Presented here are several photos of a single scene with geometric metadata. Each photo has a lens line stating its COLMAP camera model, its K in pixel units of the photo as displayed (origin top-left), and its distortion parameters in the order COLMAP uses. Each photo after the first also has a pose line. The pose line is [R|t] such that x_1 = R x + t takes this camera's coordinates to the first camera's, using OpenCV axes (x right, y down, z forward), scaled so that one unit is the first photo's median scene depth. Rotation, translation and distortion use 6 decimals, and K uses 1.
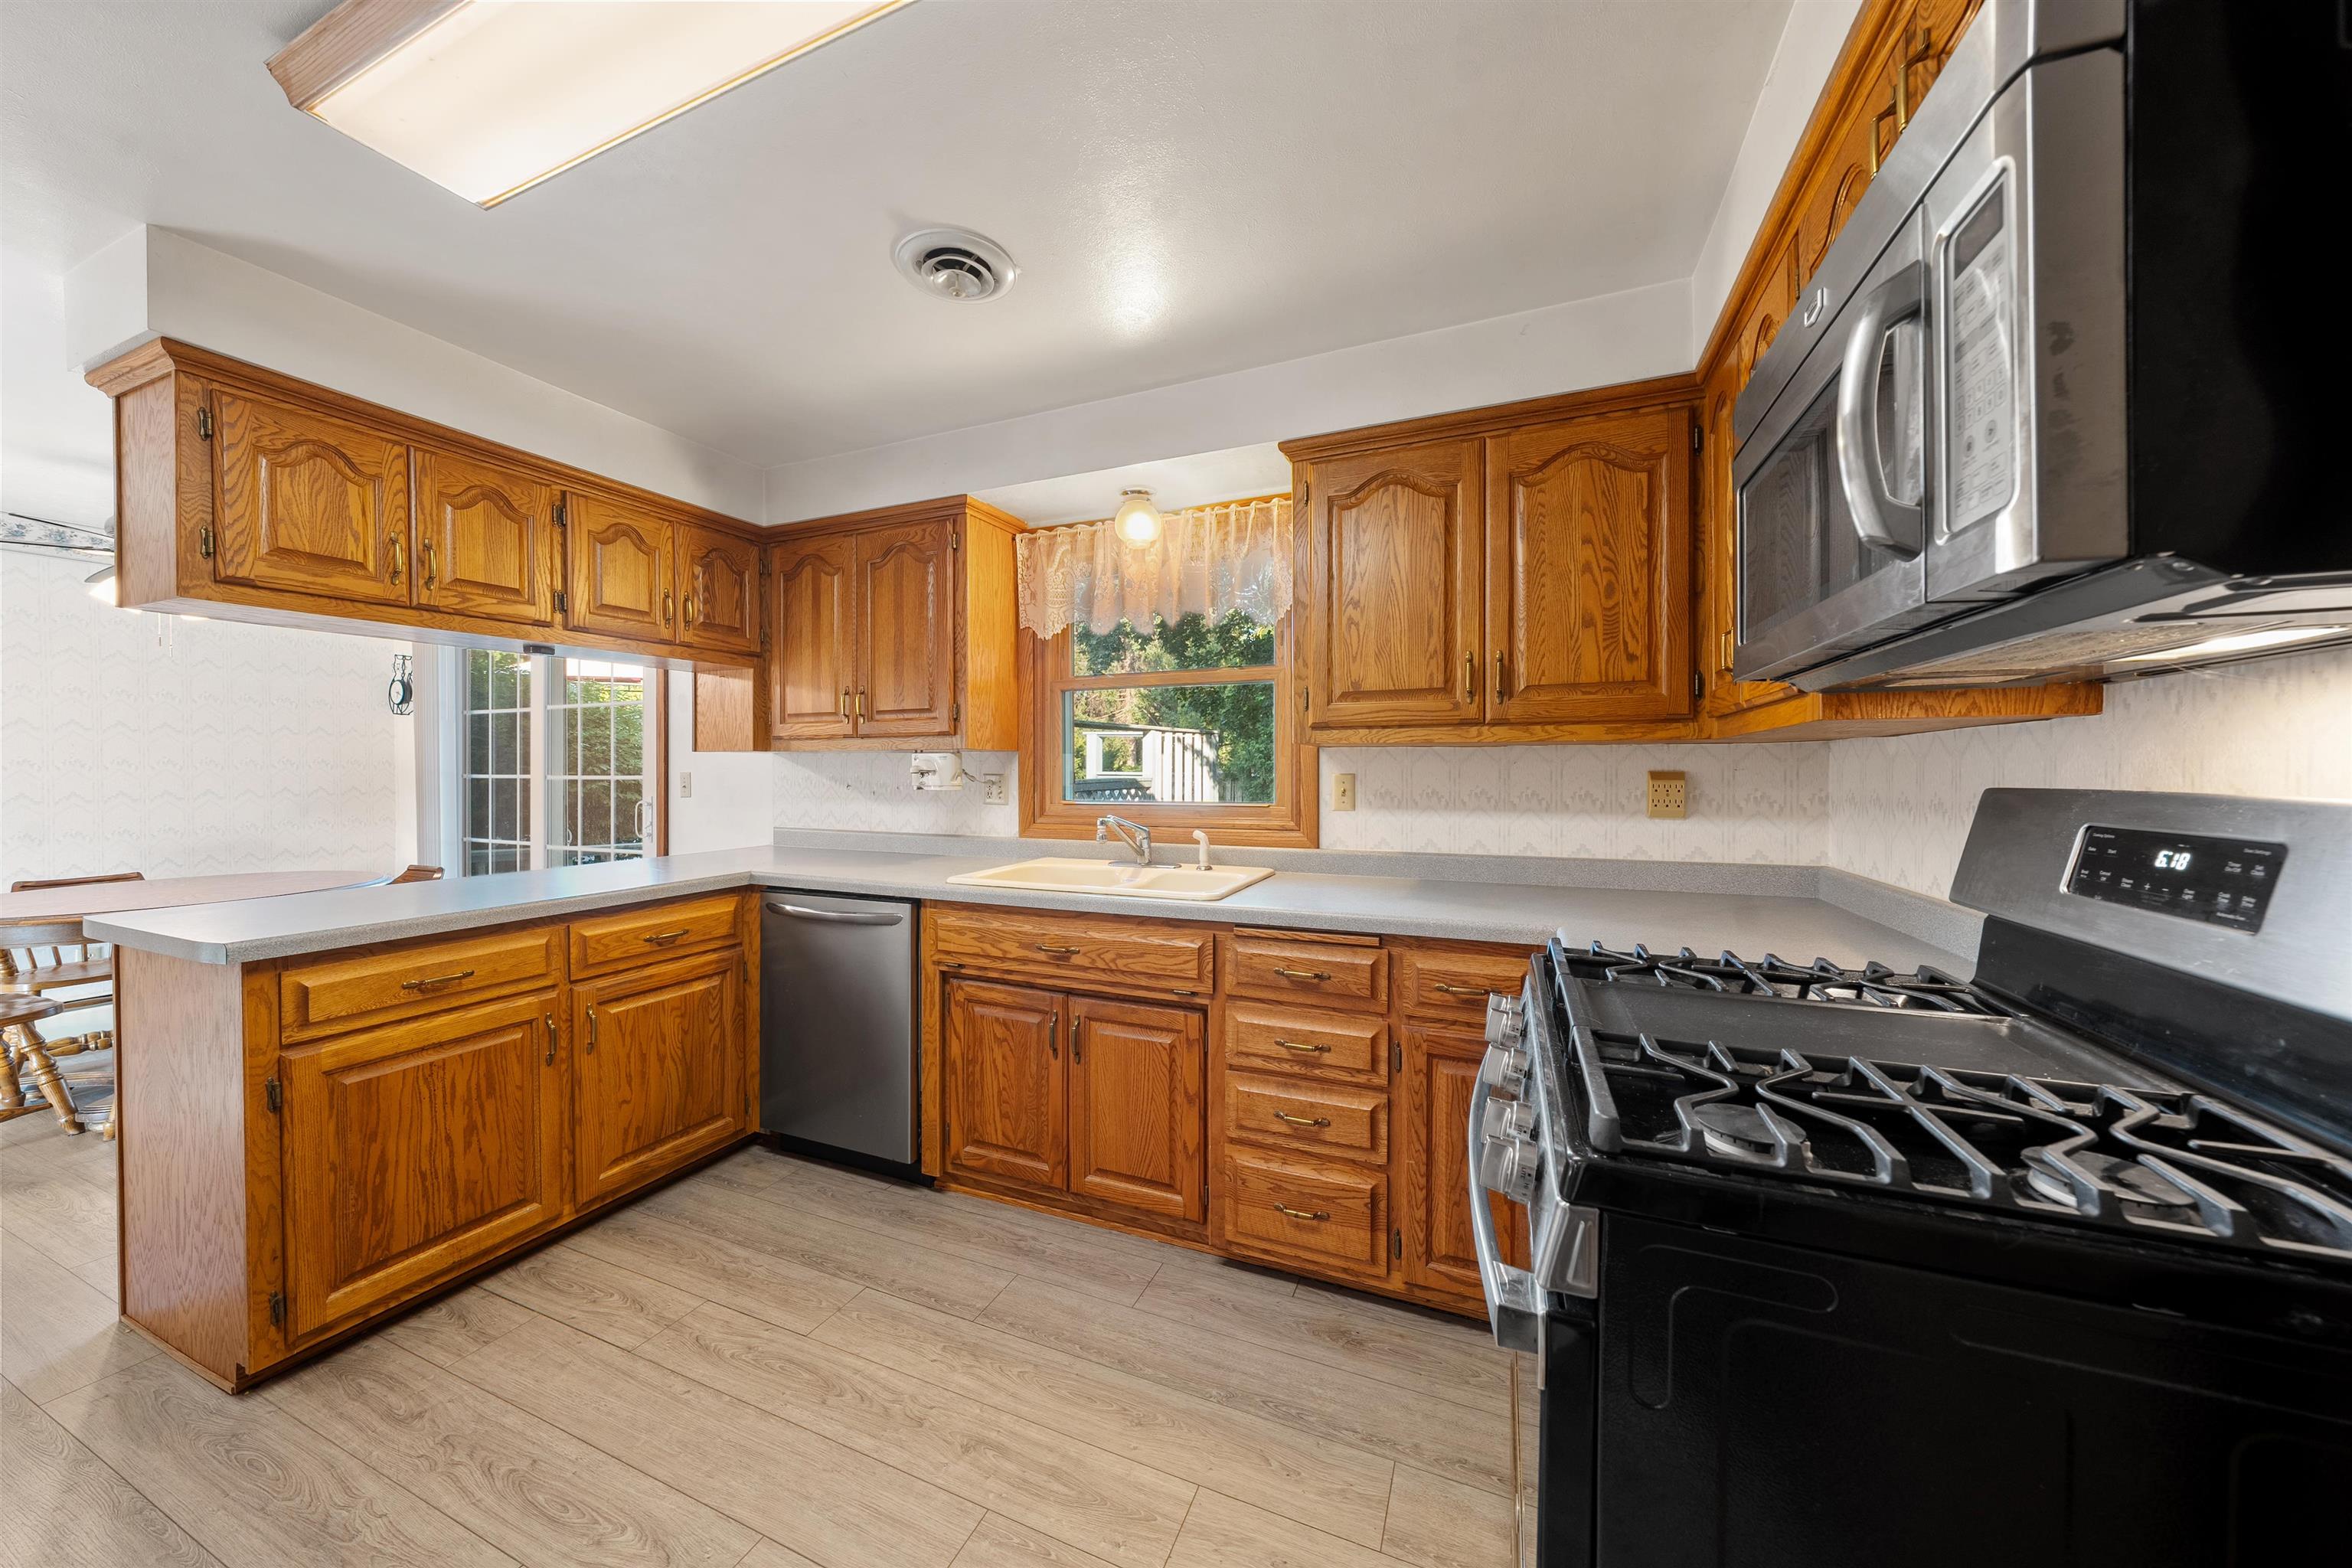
lens RADIAL K [[800.1, 0, 1172.1], [0, 800.1, 774.0], [0, 0, 1]] dist [0.000002, -0.000258]
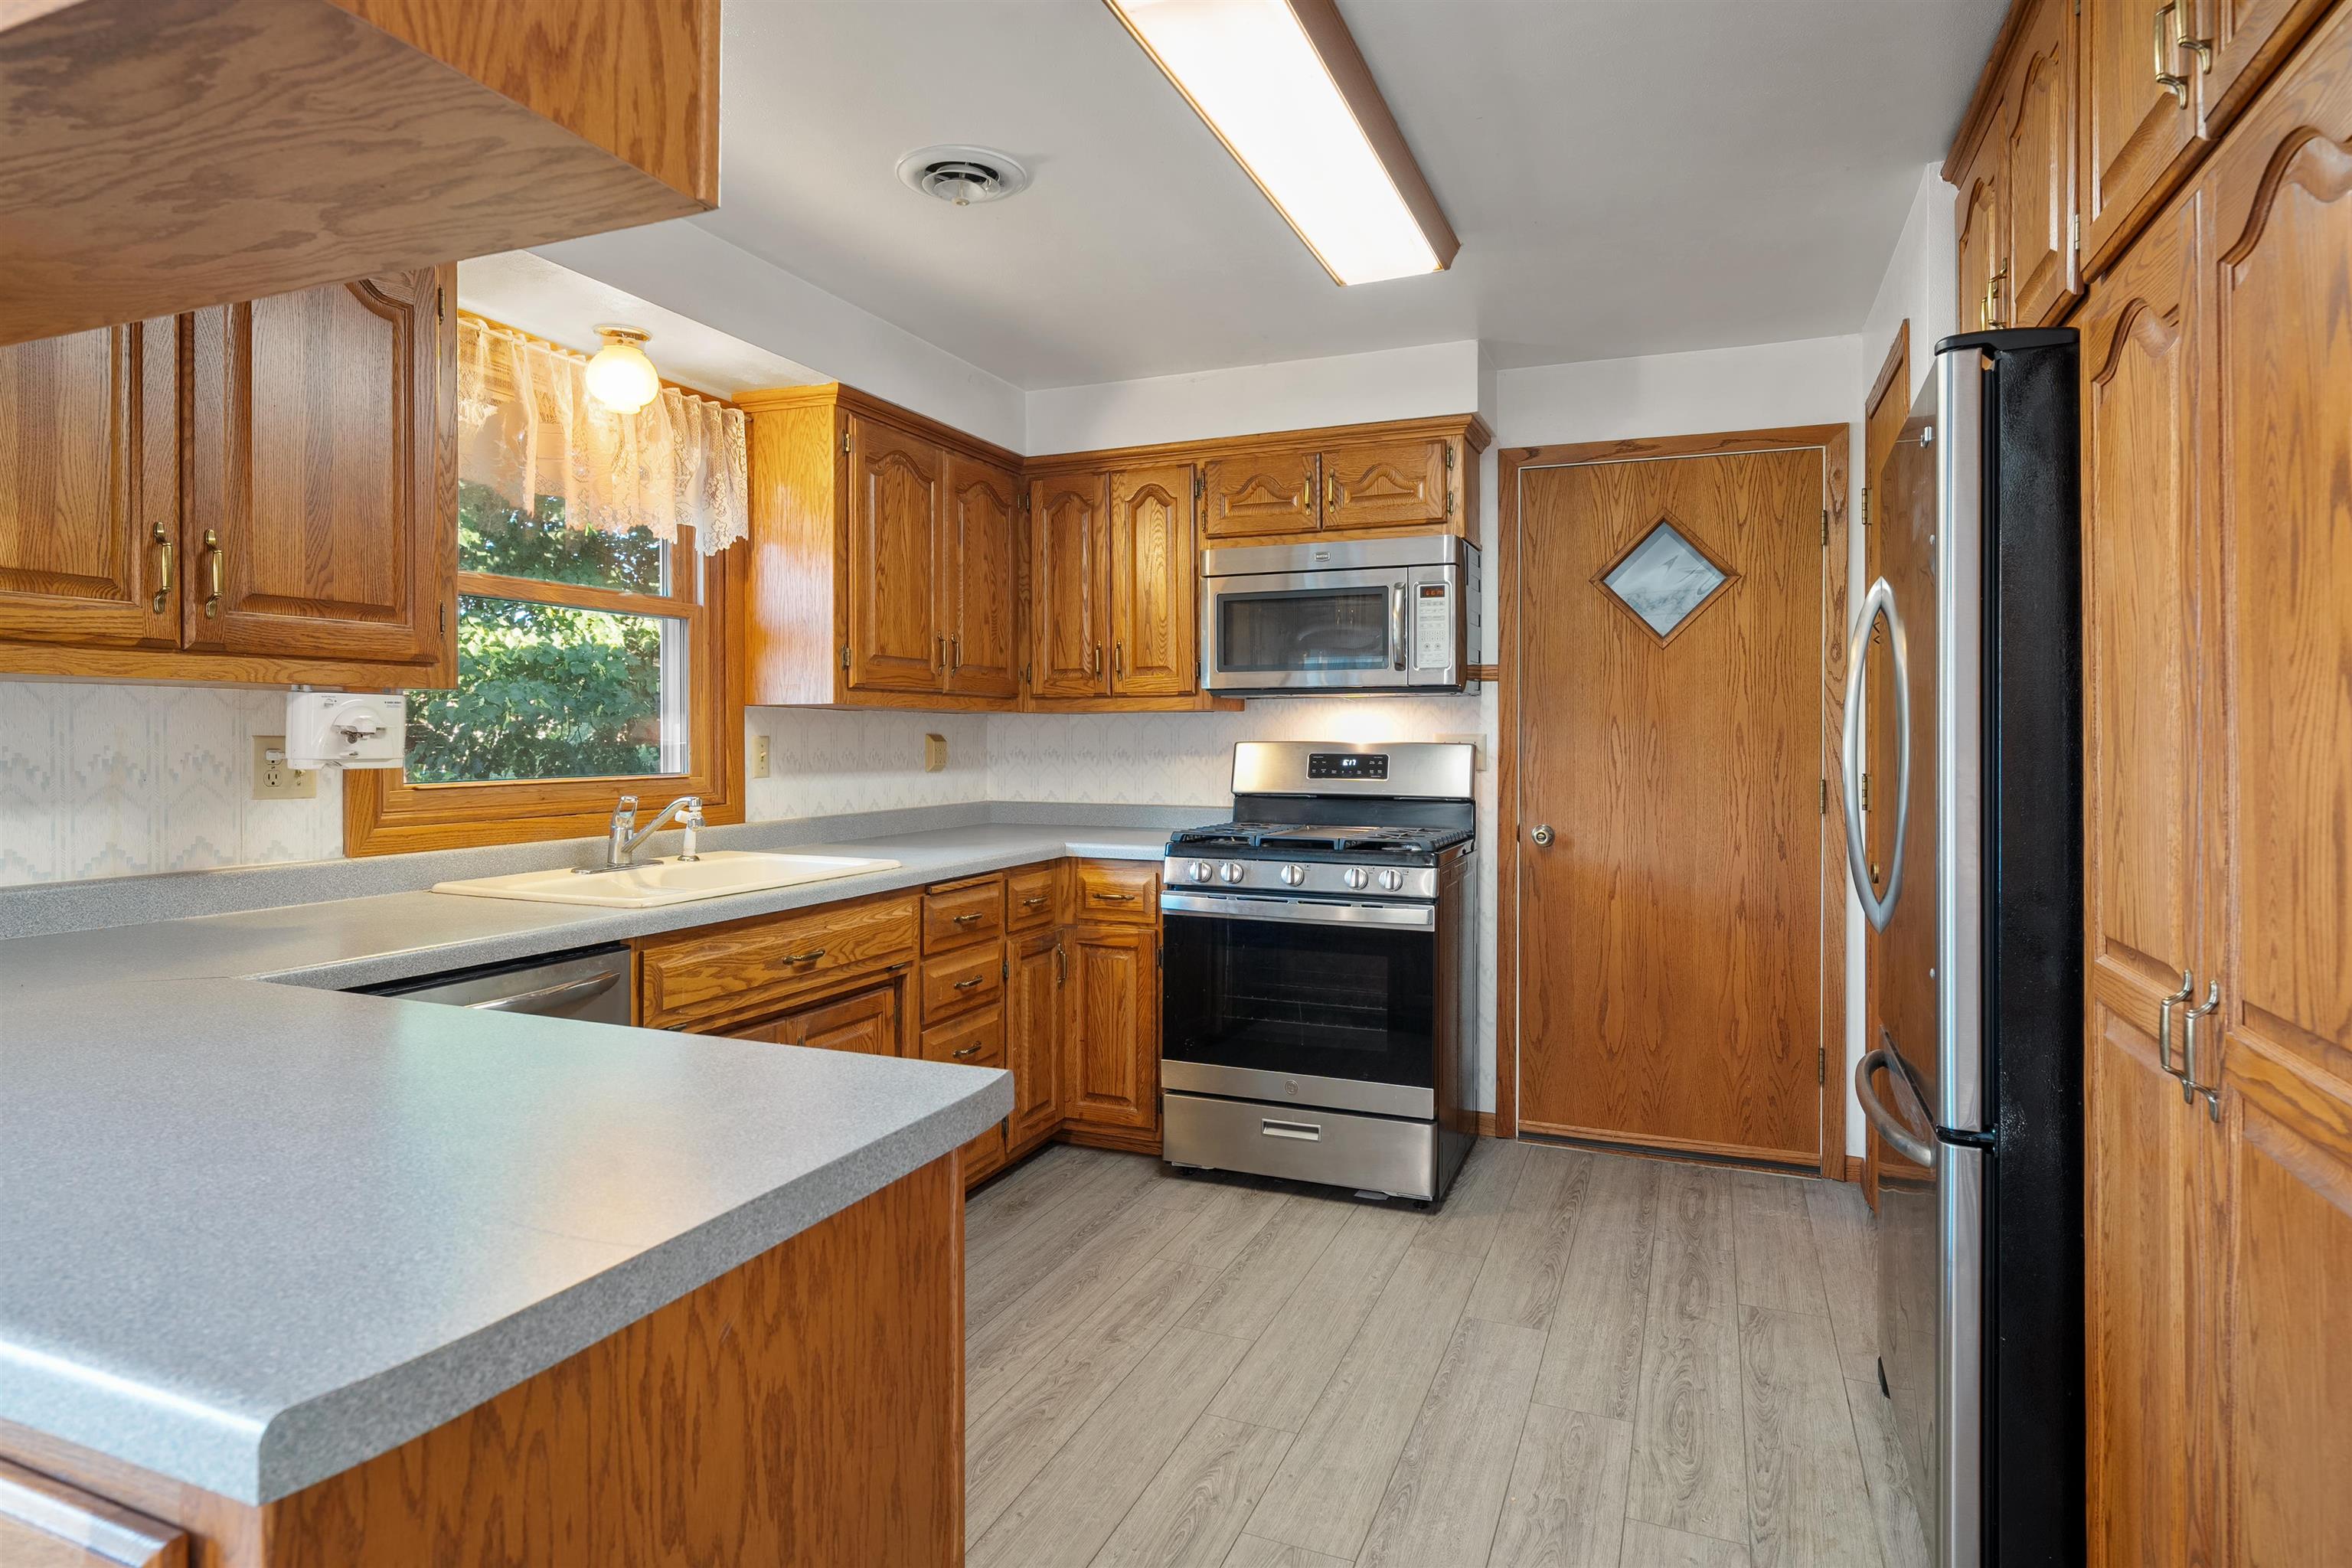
lens RADIAL K [[1267.0, 0, 1194.2], [0, 1267.0, 743.3], [0, 0, 1]] dist [-0.000847, -0.000114]
pose [[-0.016035, -0.003064, 0.999867, -1.350138], [0.004323, 0.999986, 0.003134, 0.005793], [-0.999862, 0.004373, -0.016022, 0.611133]]
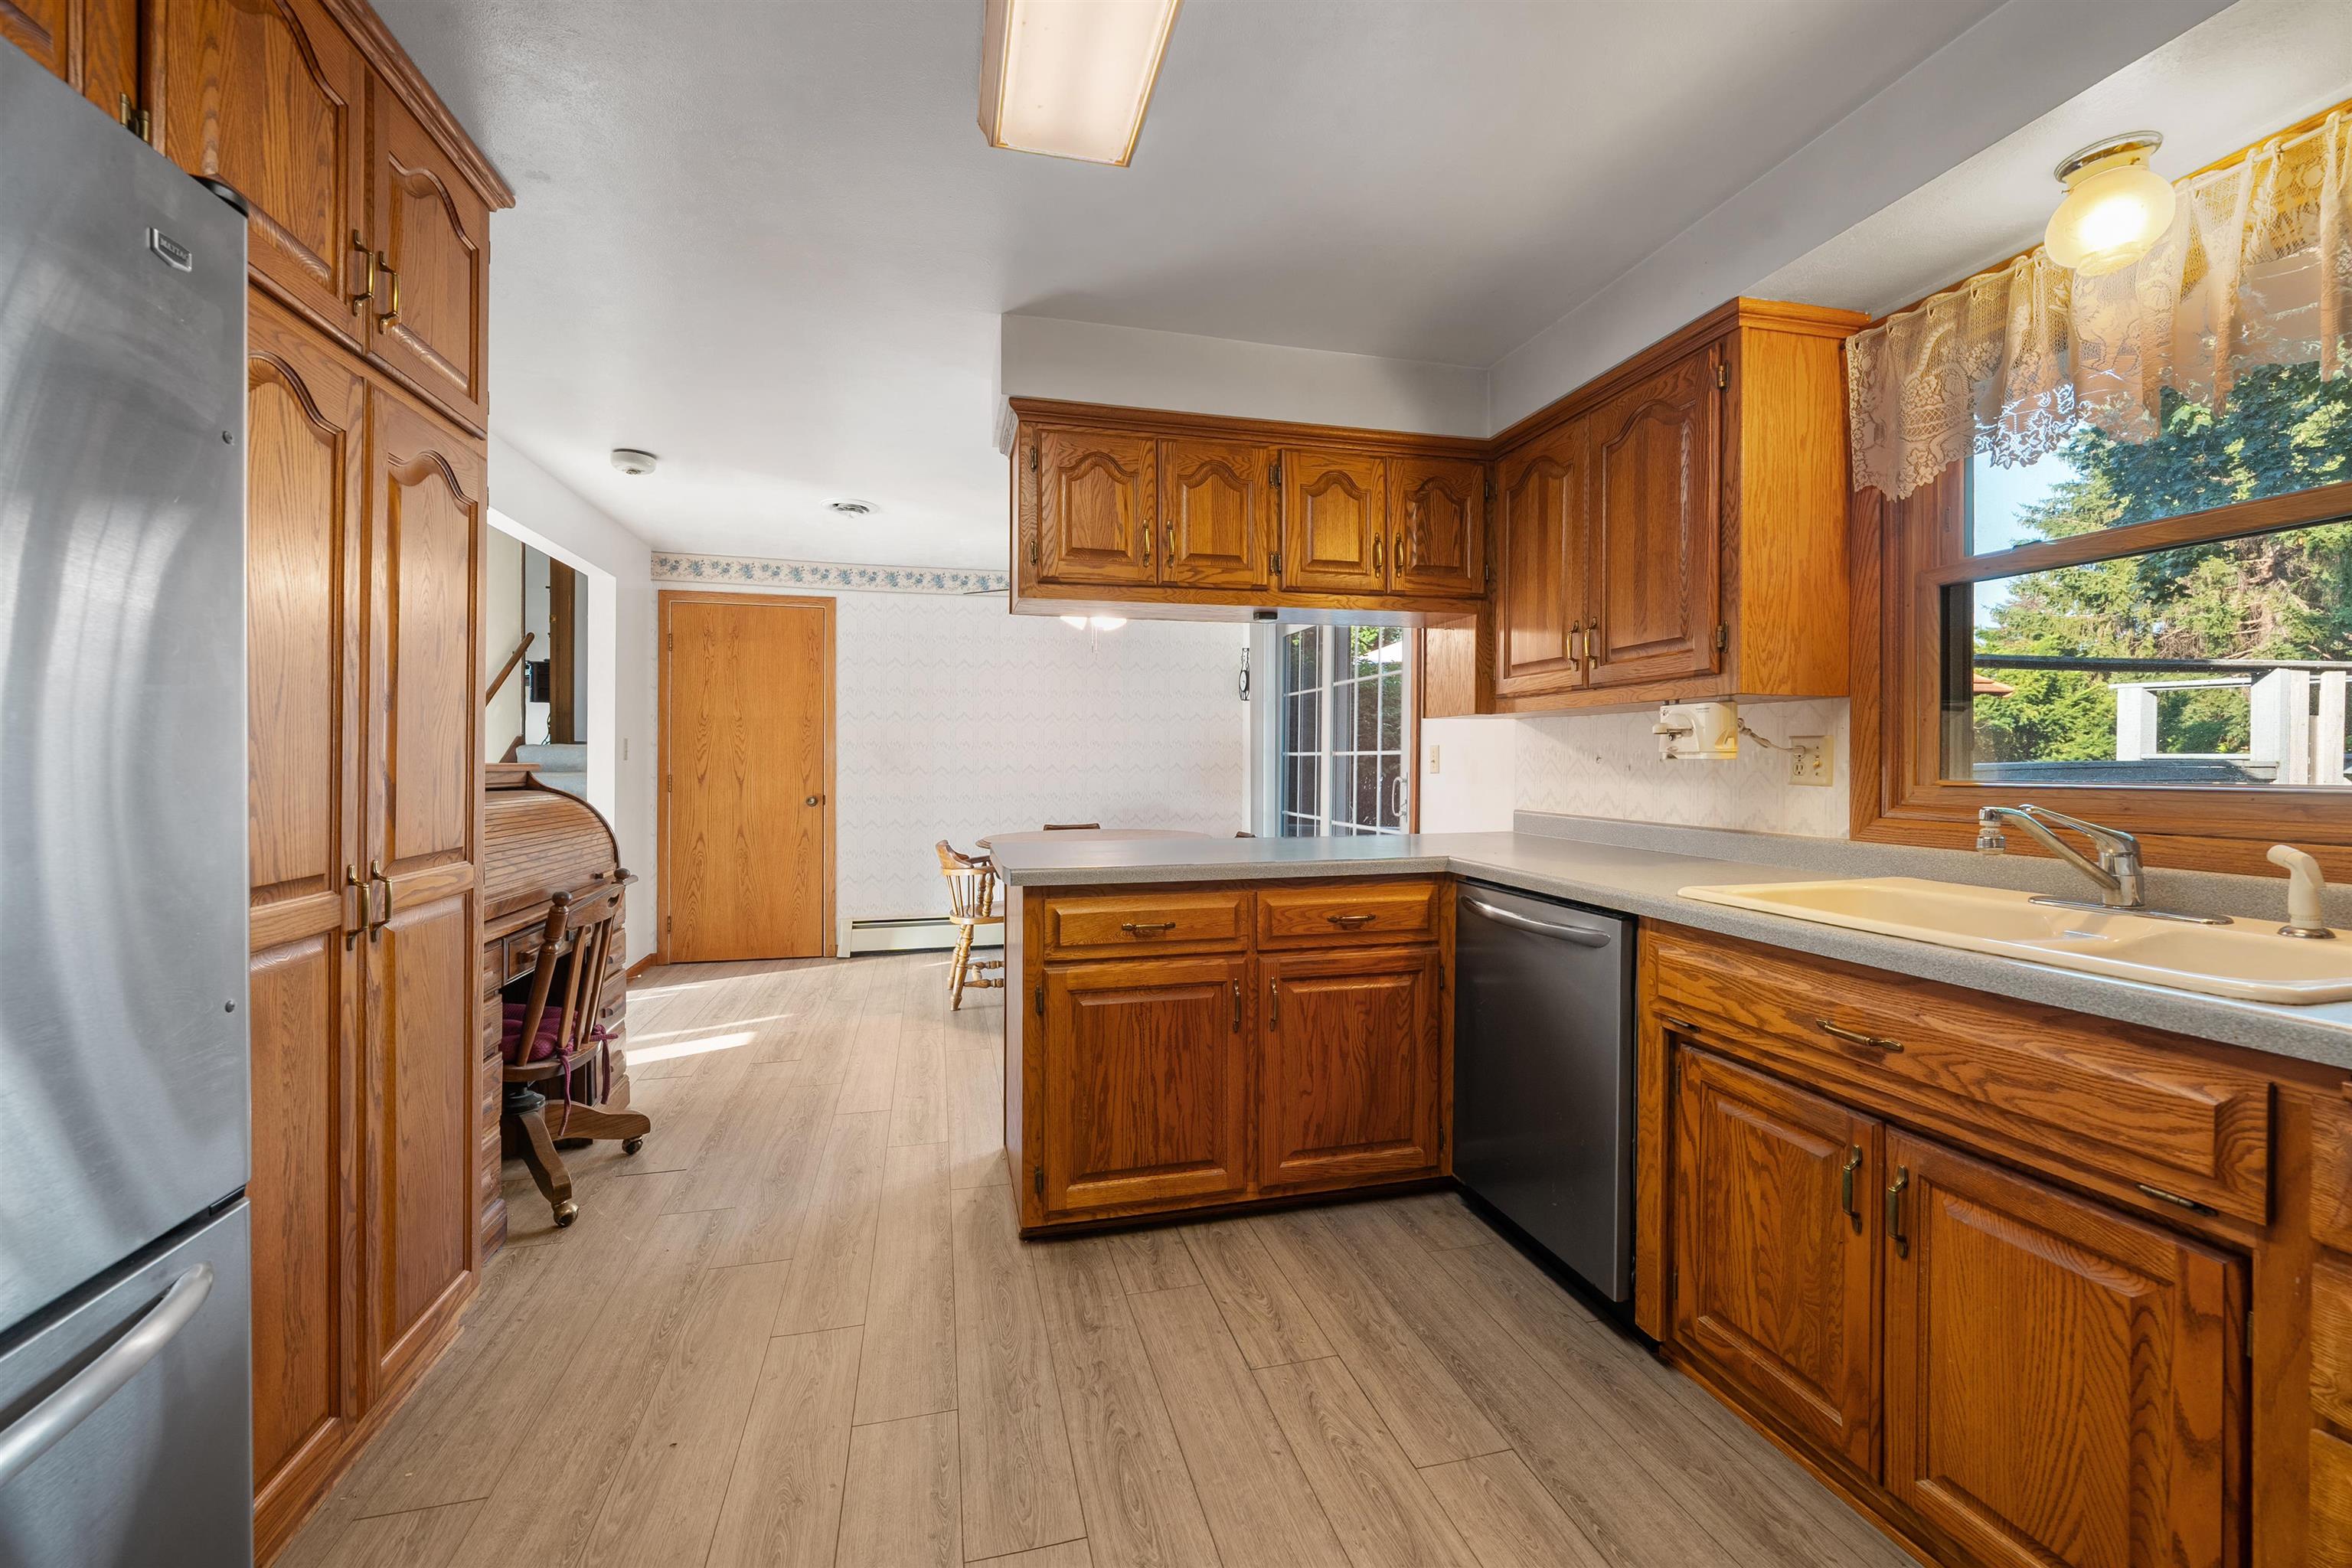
lens RADIAL K [[943.4, 0, 1180.5], [0, 943.4, 761.4], [0, 0, 1]] dist [0.001399, -0.000529]
pose [[0.606494, 0.002046, -0.795085, 0.088059], [-0.006327, 0.999977, -0.002253, 0.032523], [0.795063, 0.006397, 0.606494, 0.222021]]
